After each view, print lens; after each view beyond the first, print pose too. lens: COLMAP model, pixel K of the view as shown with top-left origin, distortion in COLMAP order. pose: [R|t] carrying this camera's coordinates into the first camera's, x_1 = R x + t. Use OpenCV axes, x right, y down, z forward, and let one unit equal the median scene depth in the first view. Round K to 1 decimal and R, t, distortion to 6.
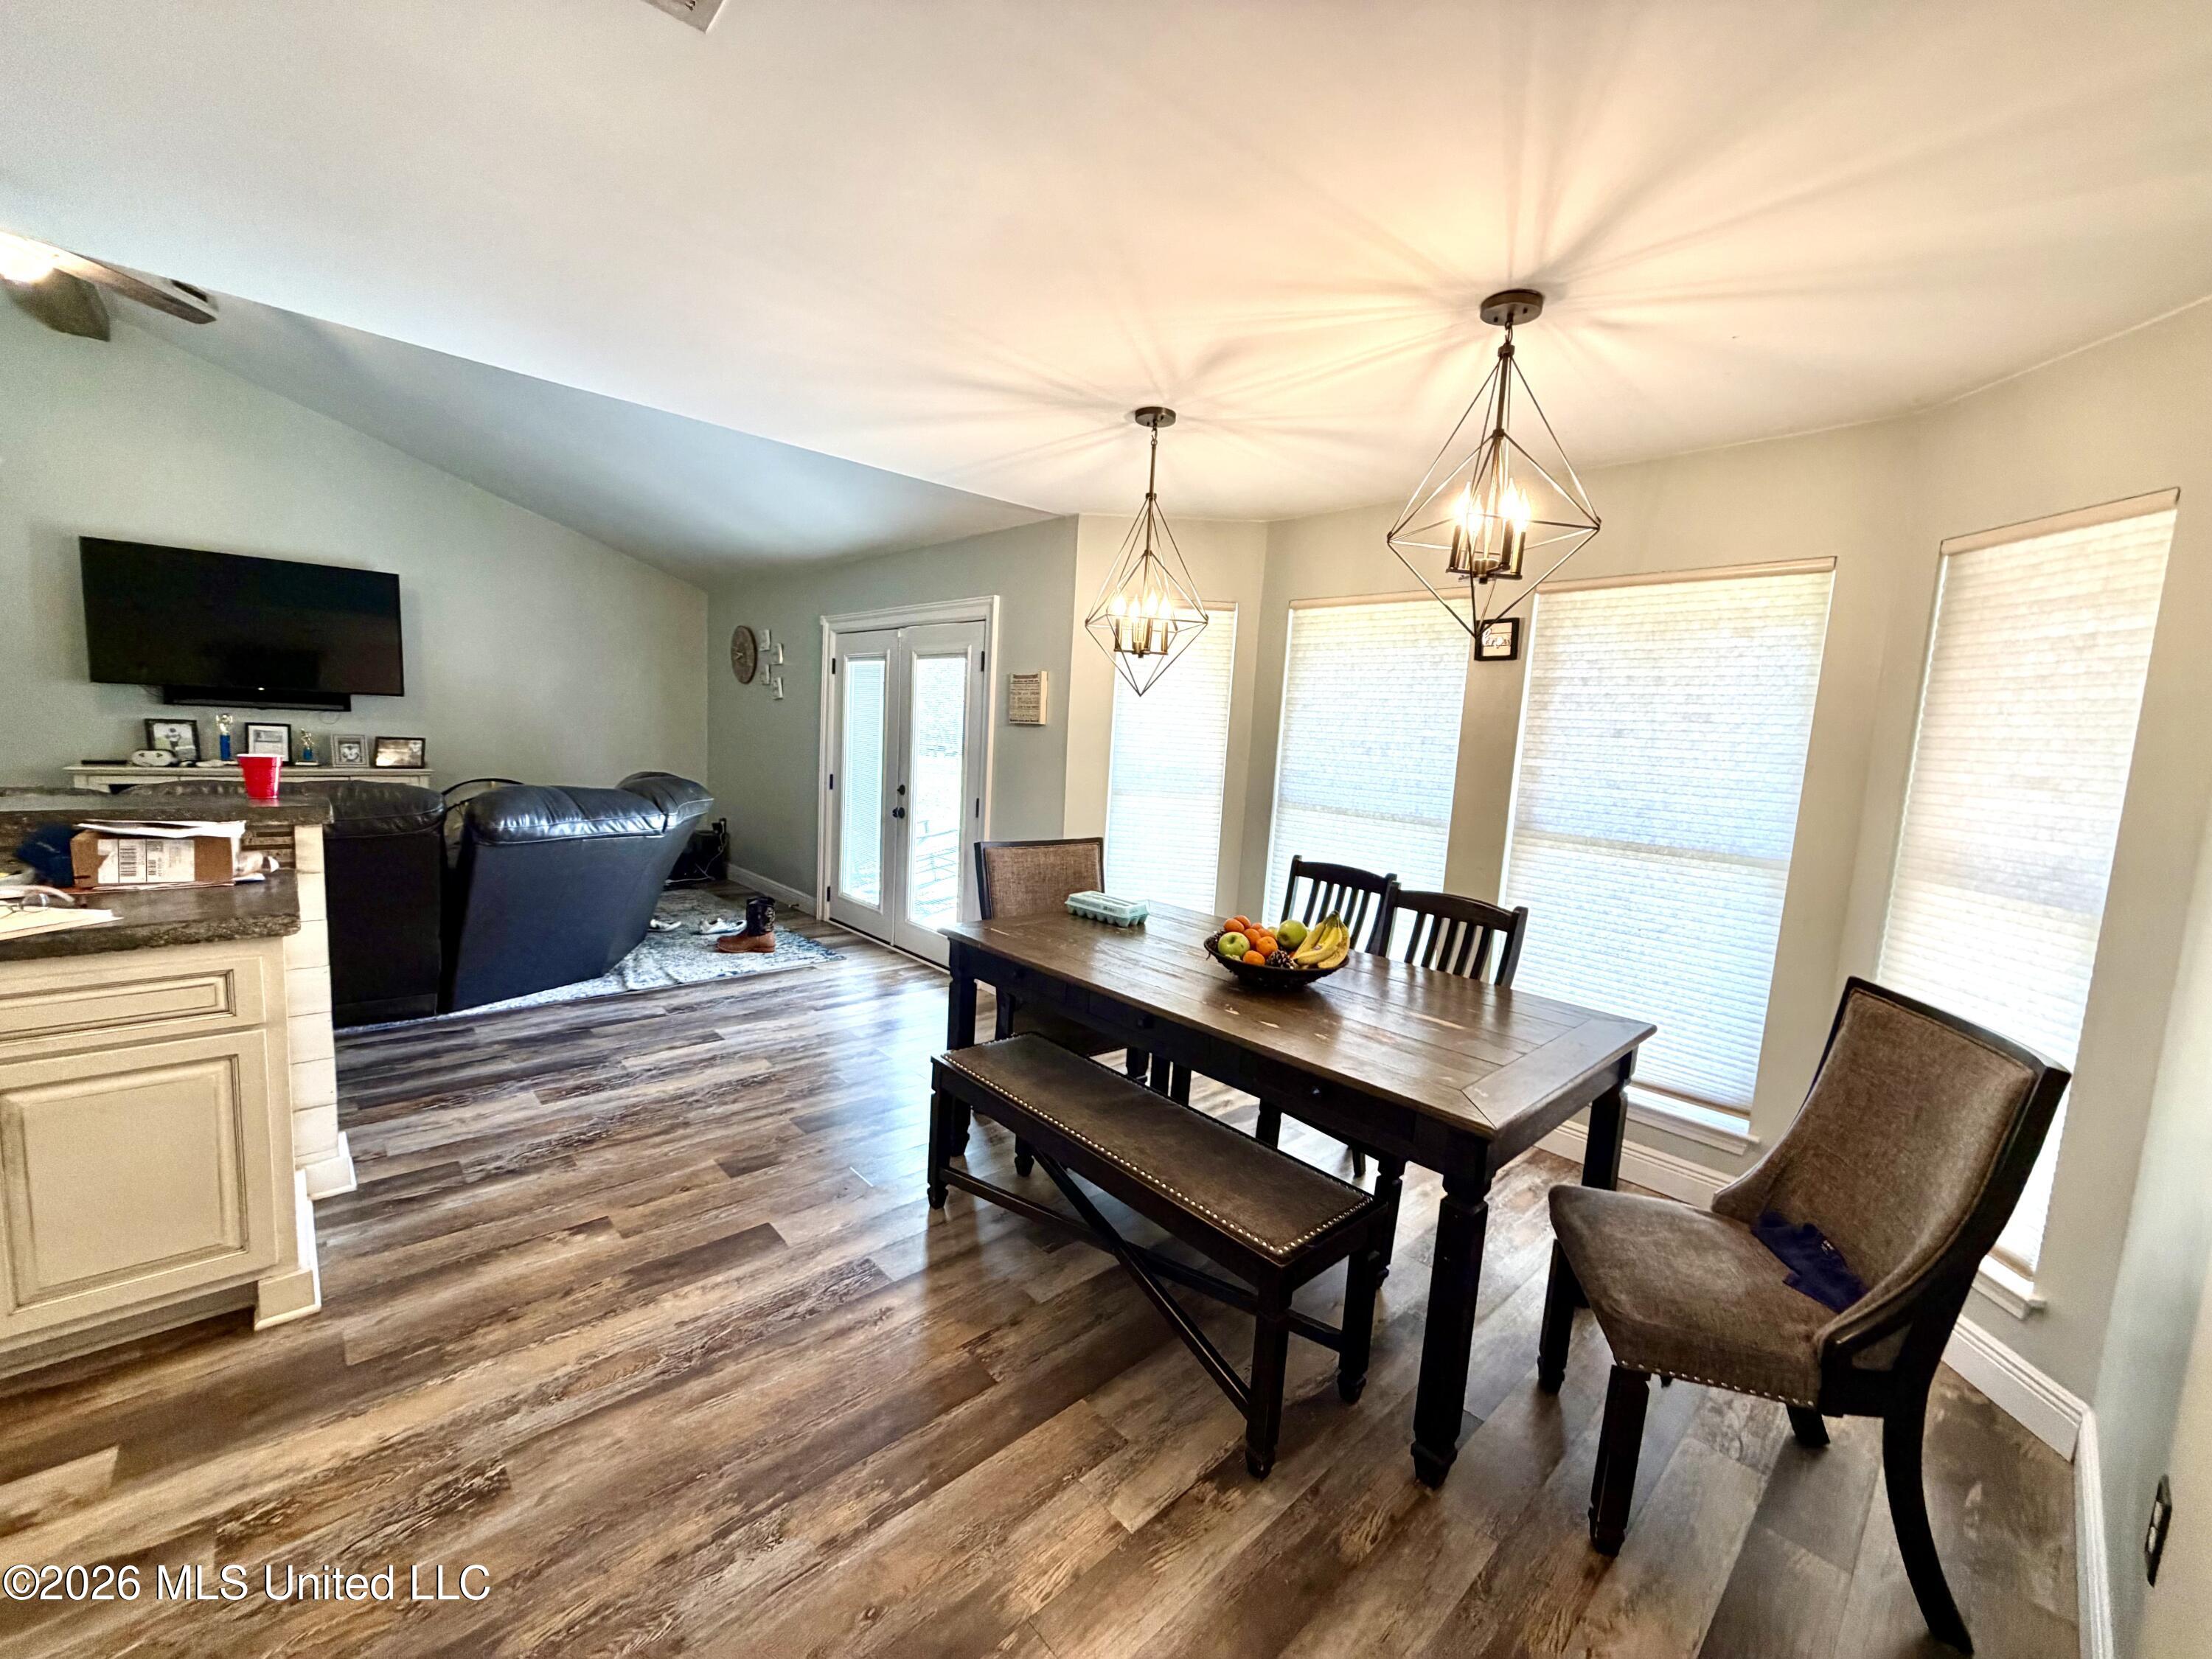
lens RADIAL K [[878.5, 0, 1106.0], [0, 878.5, 829.5], [0, 0, 1]] dist [-0.001537, 0.000124]
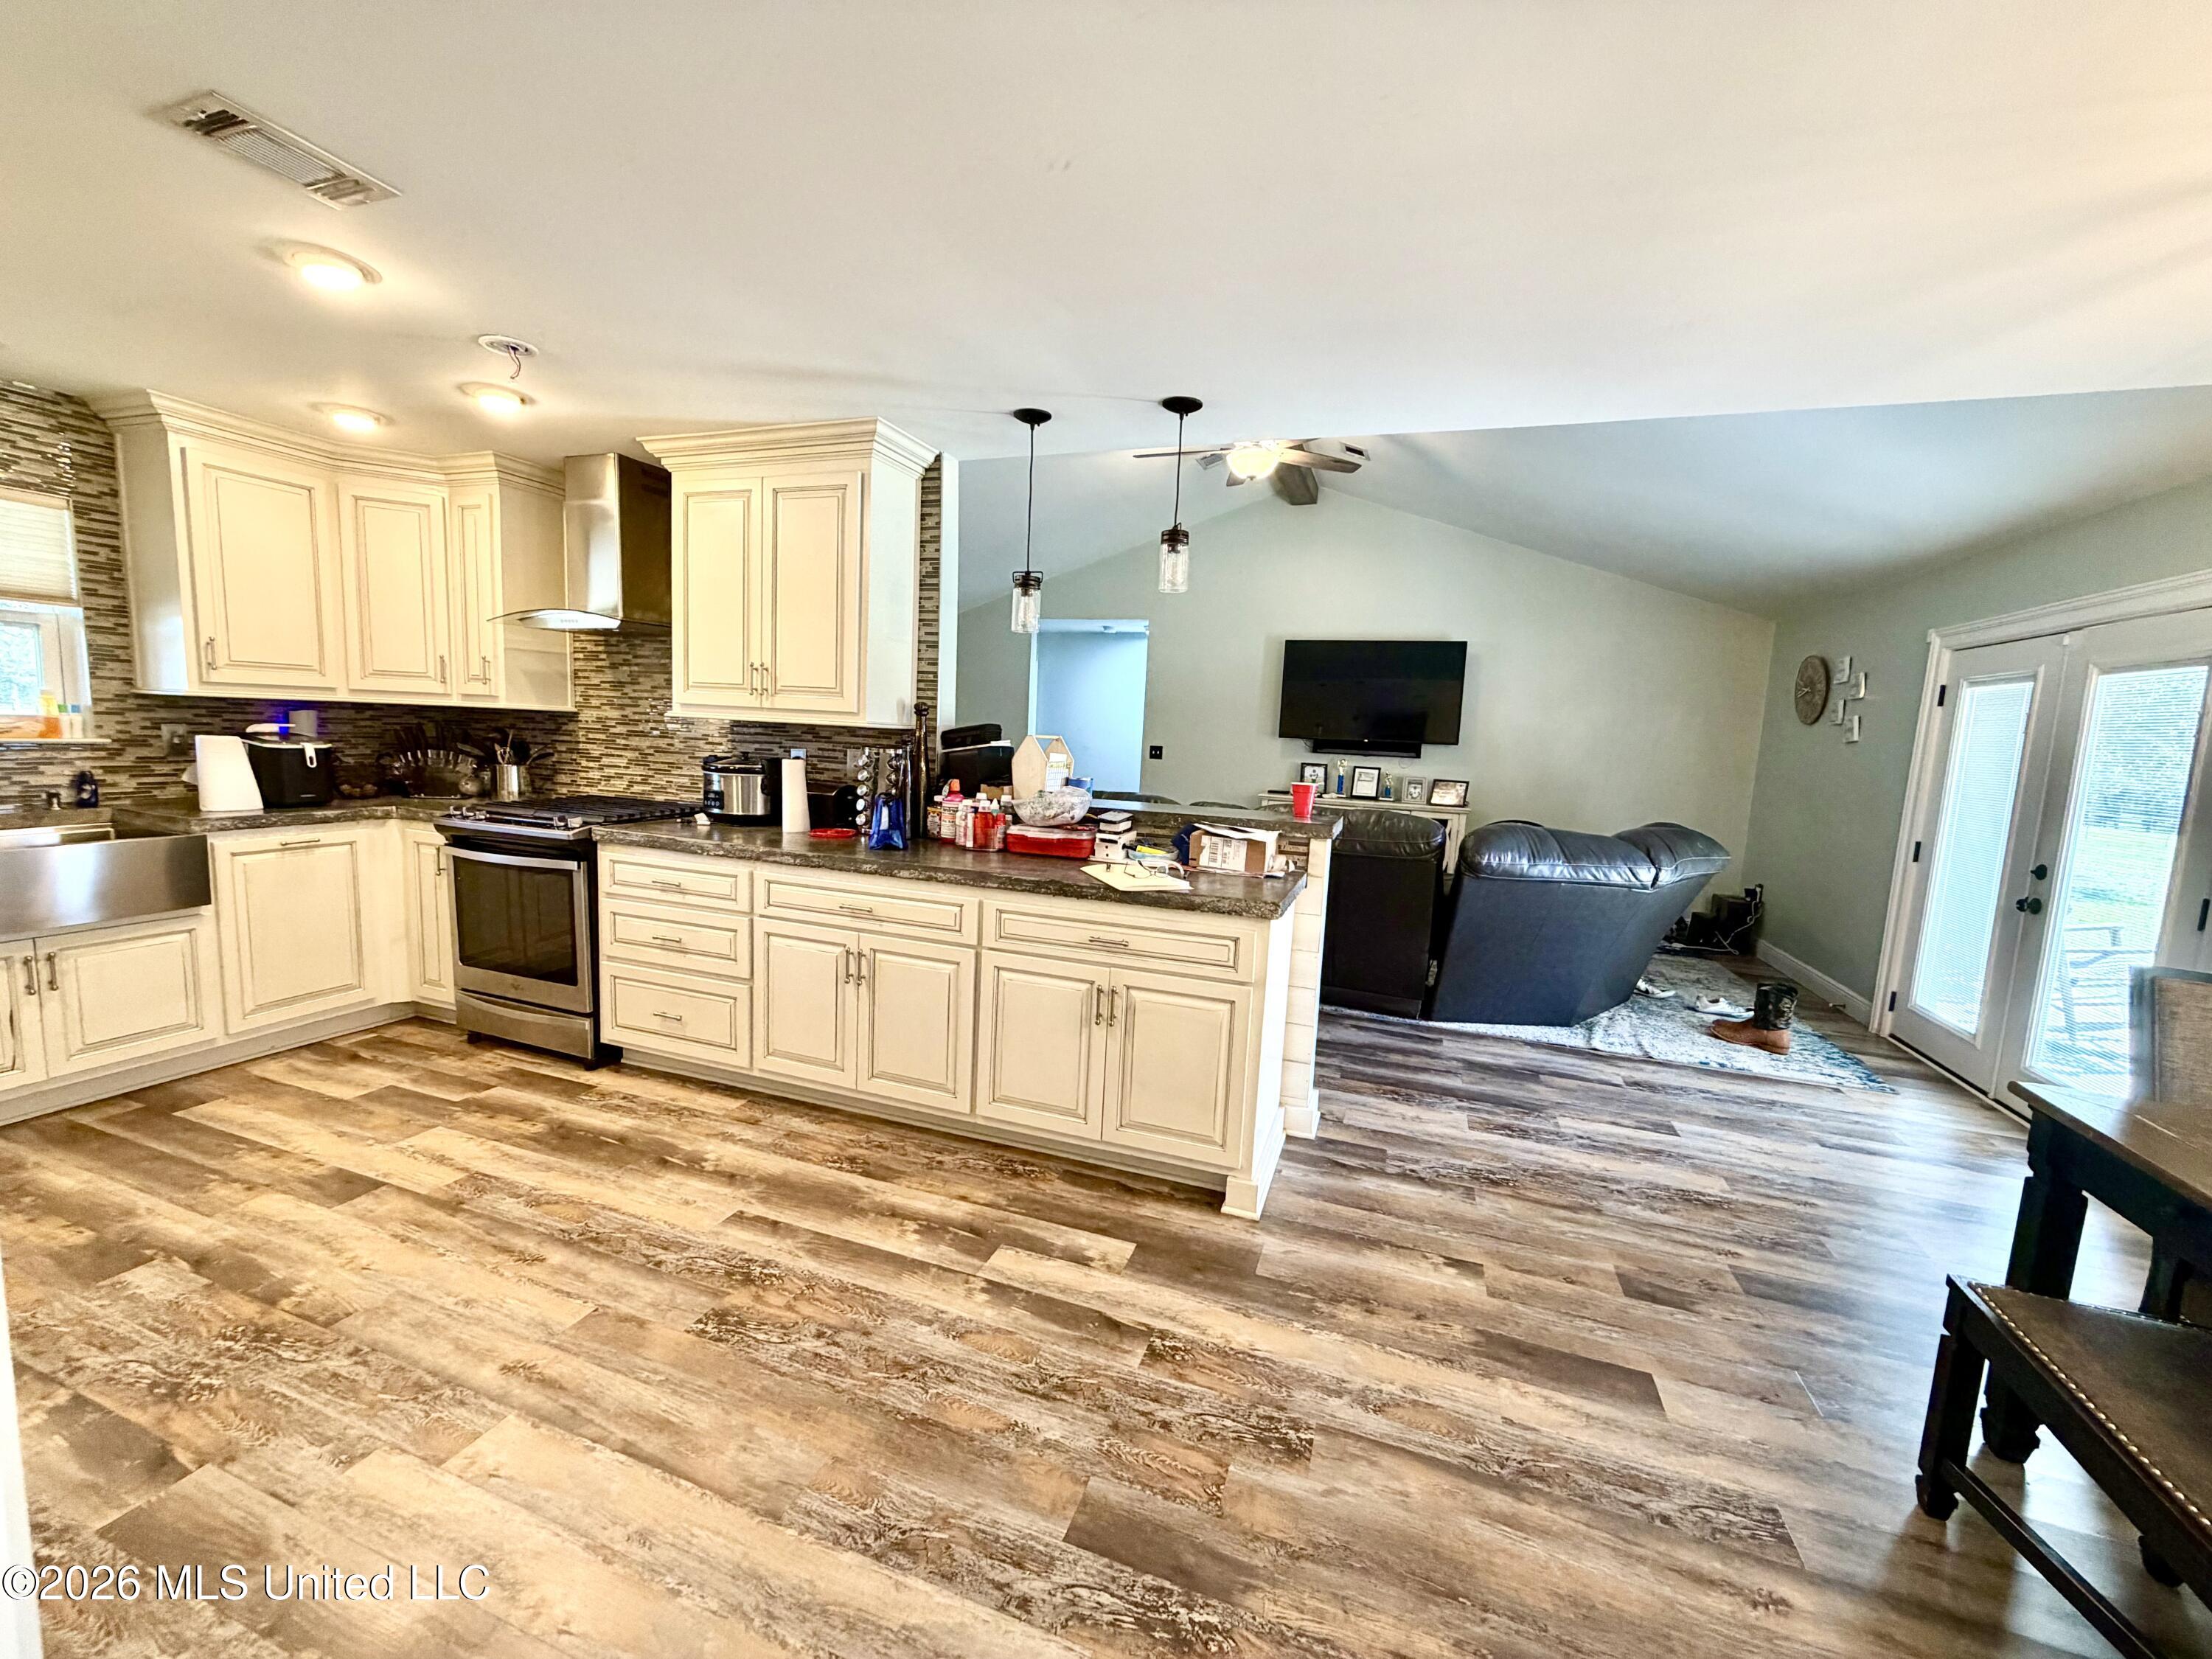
lens RADIAL K [[881.0, 0, 1100.8], [0, 881.0, 831.2], [0, 0, 1]] dist [0.000096, -0.000359]
pose [[0.458871, 0.071277, -0.885639, 0.046435], [-0.122706, 0.992309, 0.016285, 0.001140], [0.879989, 0.101201, 0.464088, 0.091726]]
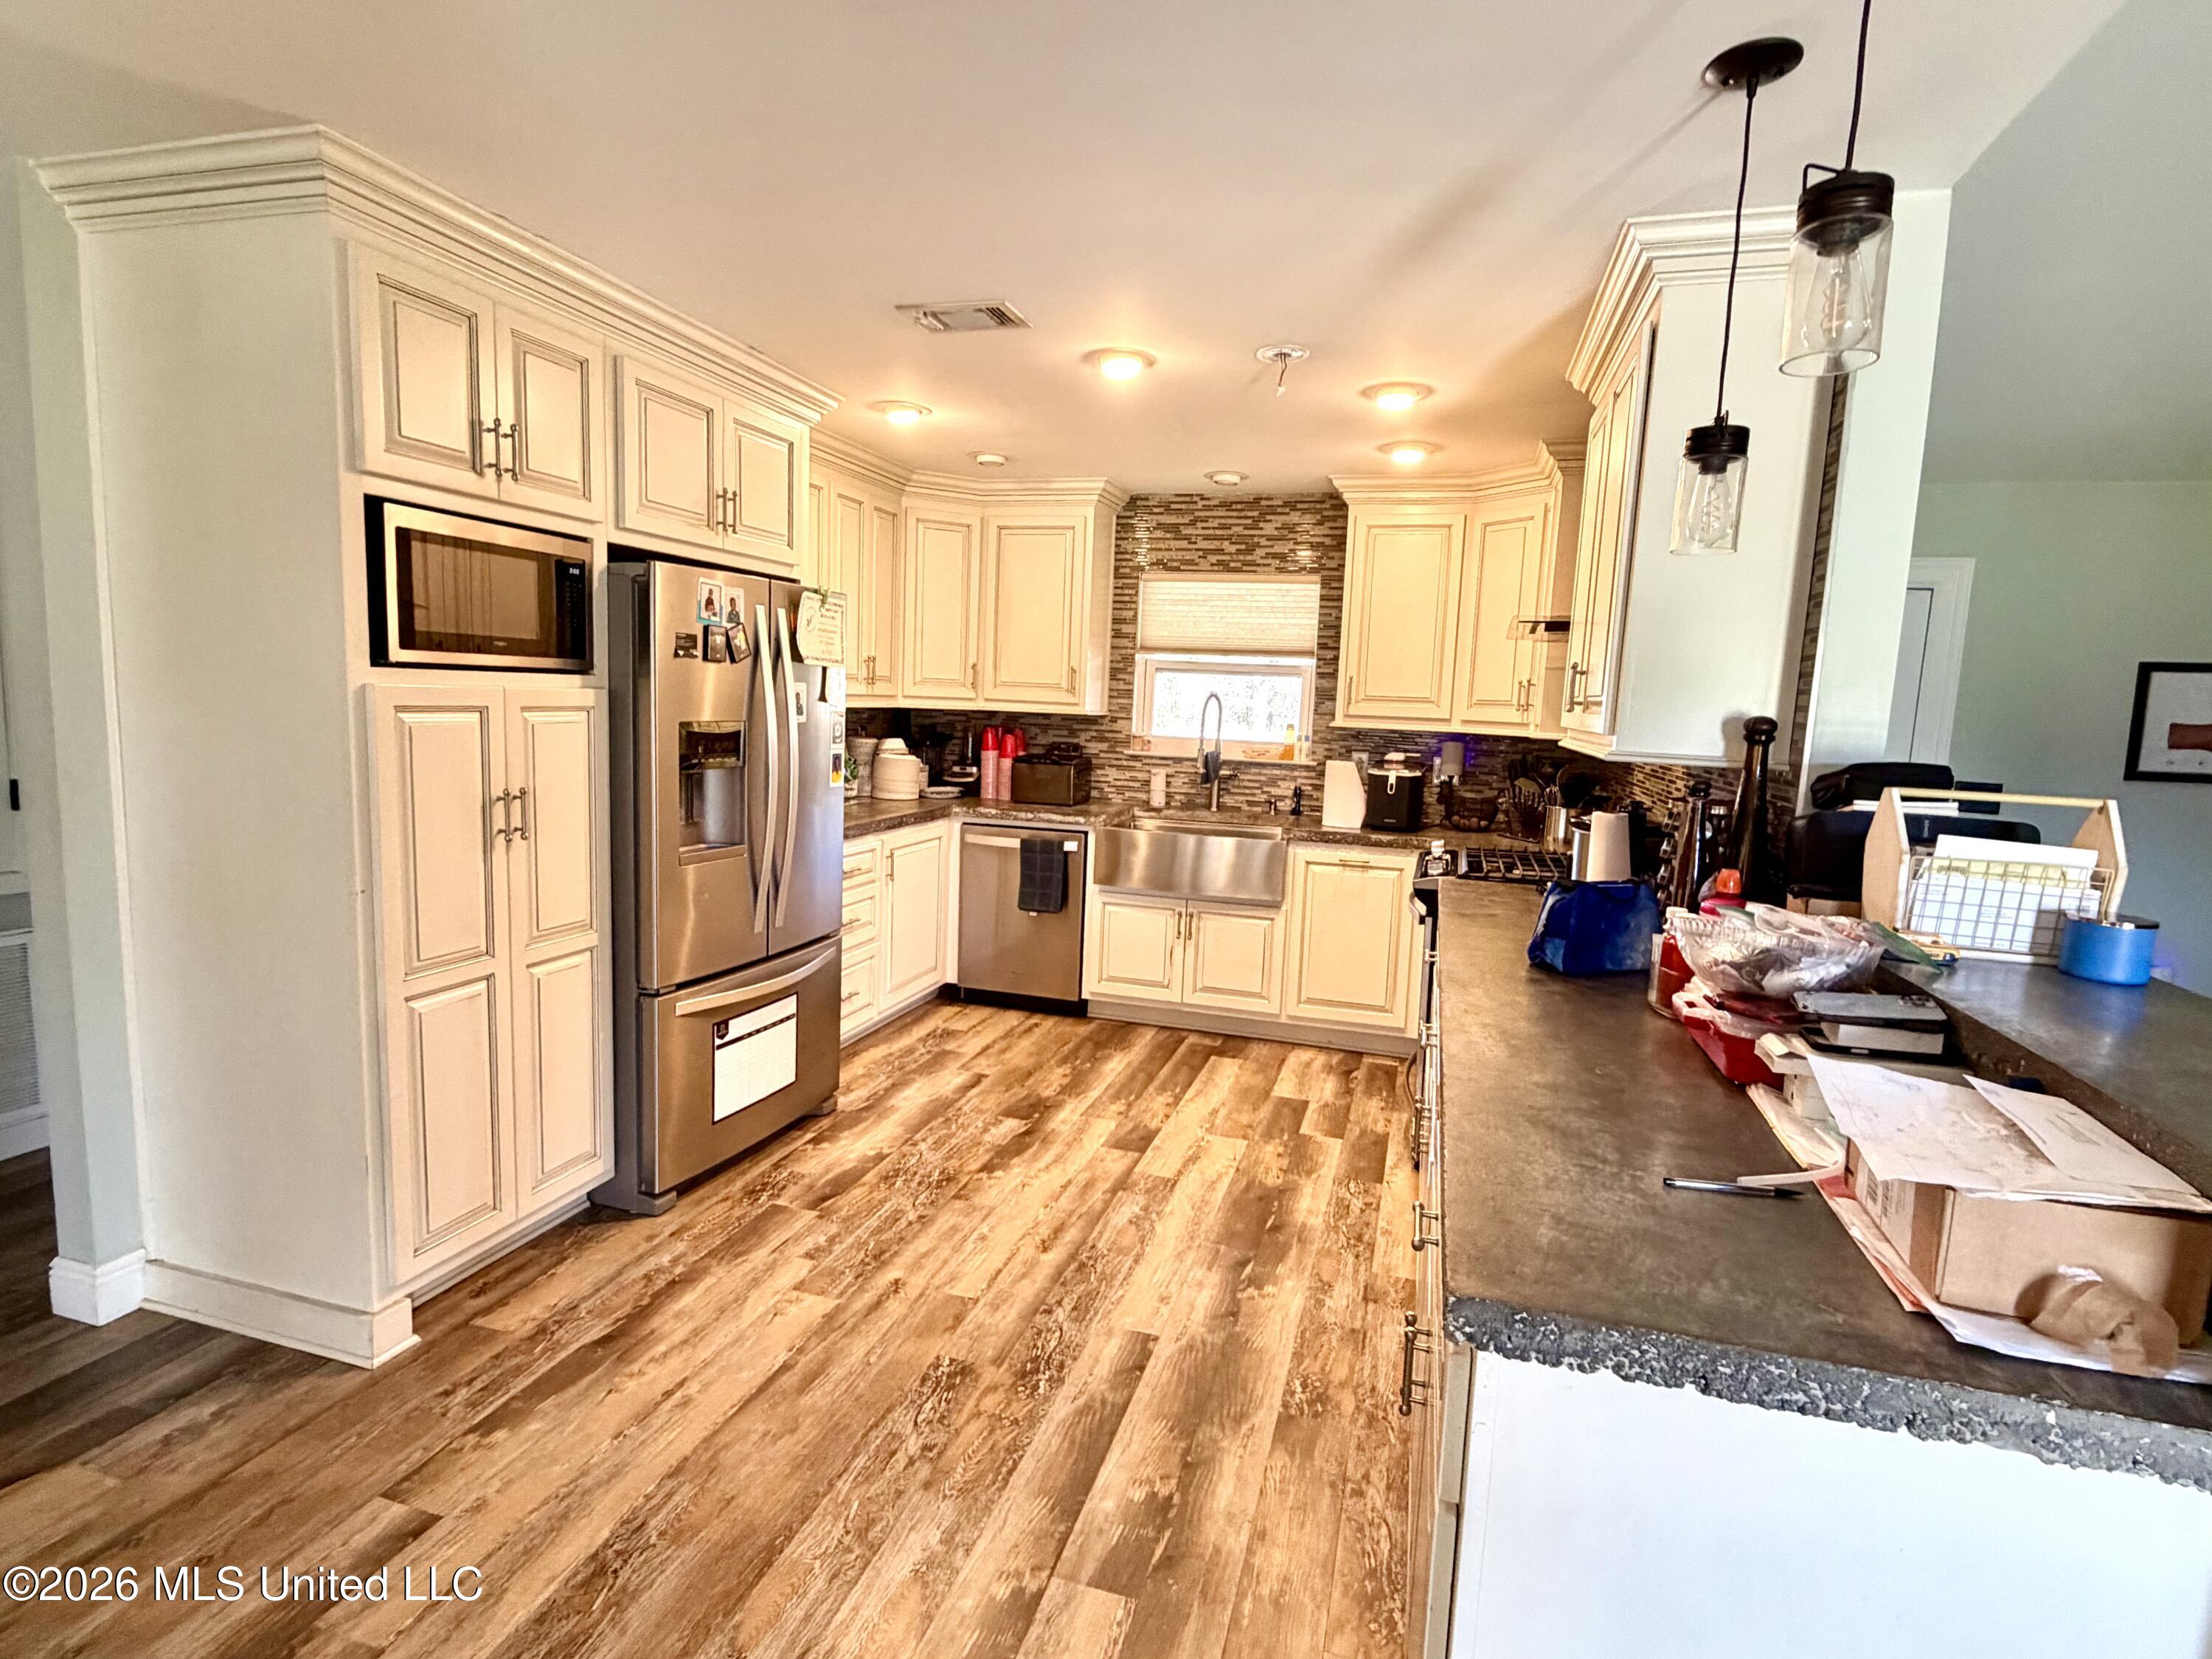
lens RADIAL K [[1114.1, 0, 1104.9], [0, 1114.1, 836.5], [0, 0, 1]] dist [0.002084, 0.000130]
pose [[-0.856674, -0.025623, -0.515221, -0.291071], [-0.146001, 0.969972, 0.194522, -0.107031], [0.494765, 0.241865, -0.834691, 0.732030]]
